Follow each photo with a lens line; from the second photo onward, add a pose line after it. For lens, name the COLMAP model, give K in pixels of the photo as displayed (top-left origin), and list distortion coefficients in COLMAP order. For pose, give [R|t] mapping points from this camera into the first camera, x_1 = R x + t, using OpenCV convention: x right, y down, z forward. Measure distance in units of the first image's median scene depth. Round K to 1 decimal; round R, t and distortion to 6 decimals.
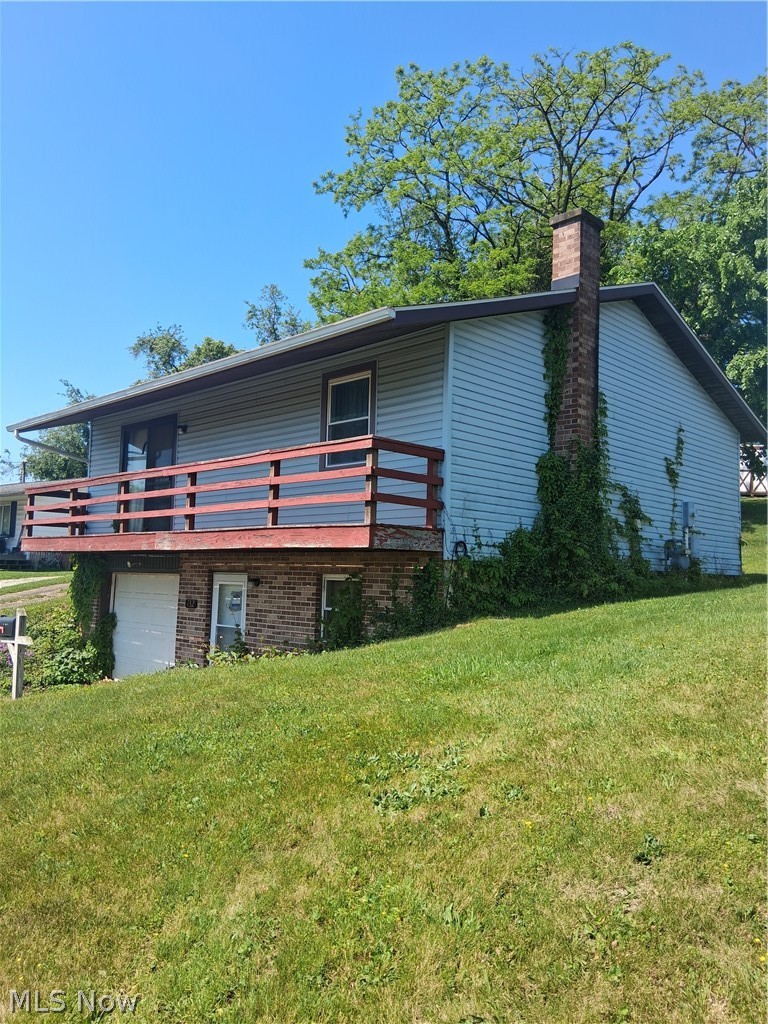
lens RADIAL K [[779.3, 0, 390.9], [0, 779.3, 510.2], [0, 0, 1]] dist [0.114965, -0.186827]
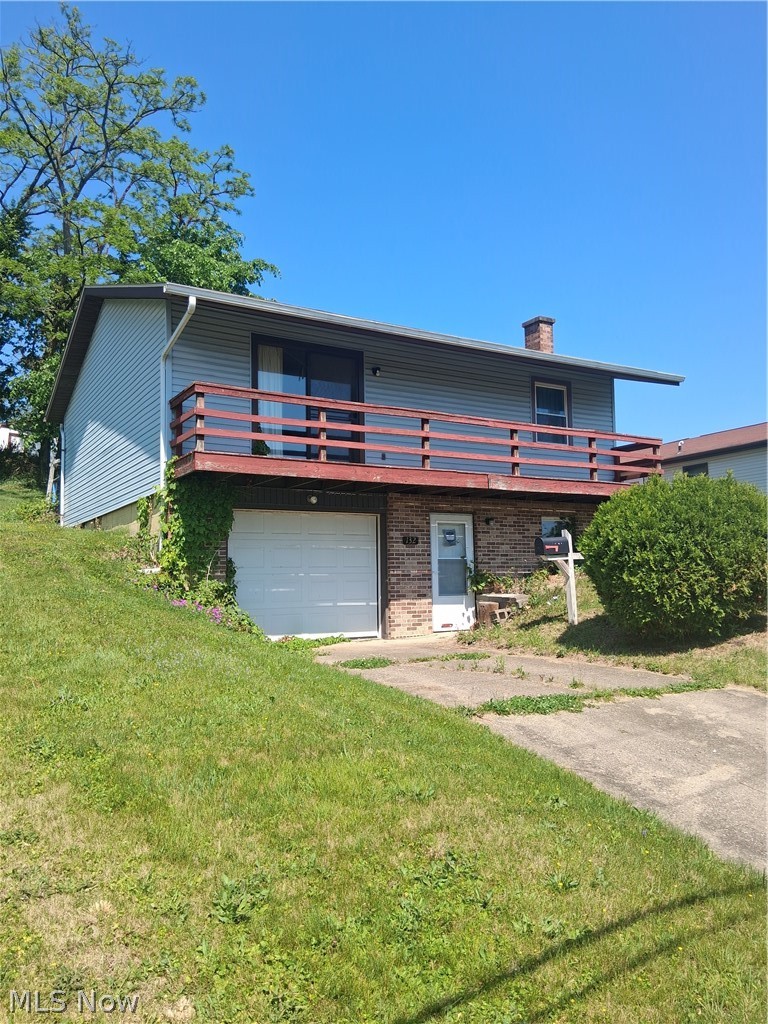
lens RADIAL K [[769.7, 0, 398.8], [0, 769.7, 511.6], [0, 0, 1]] dist [0.104895, -0.147243]
pose [[0.232132, 0.060386, 0.970808, -1.380333], [-0.058009, 0.997154, -0.048155, 0.141584], [-0.970953, -0.045137, 0.234975, 0.829827]]
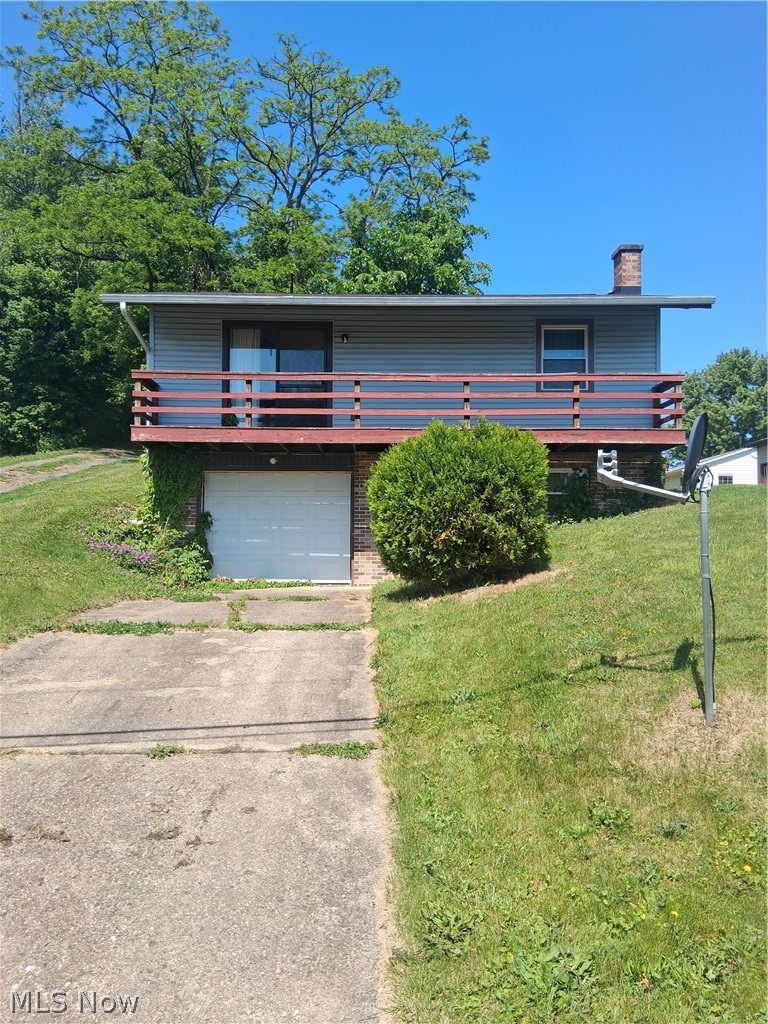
lens RADIAL K [[779.3, 0, 390.9], [0, 779.3, 510.2], [0, 0, 1]] dist [0.114965, -0.186827]
pose [[0.691728, 0.011062, 0.722073, -1.138210], [-0.044468, 0.998638, 0.027301, 0.116802], [-0.720787, -0.050994, 0.691278, 0.218593]]
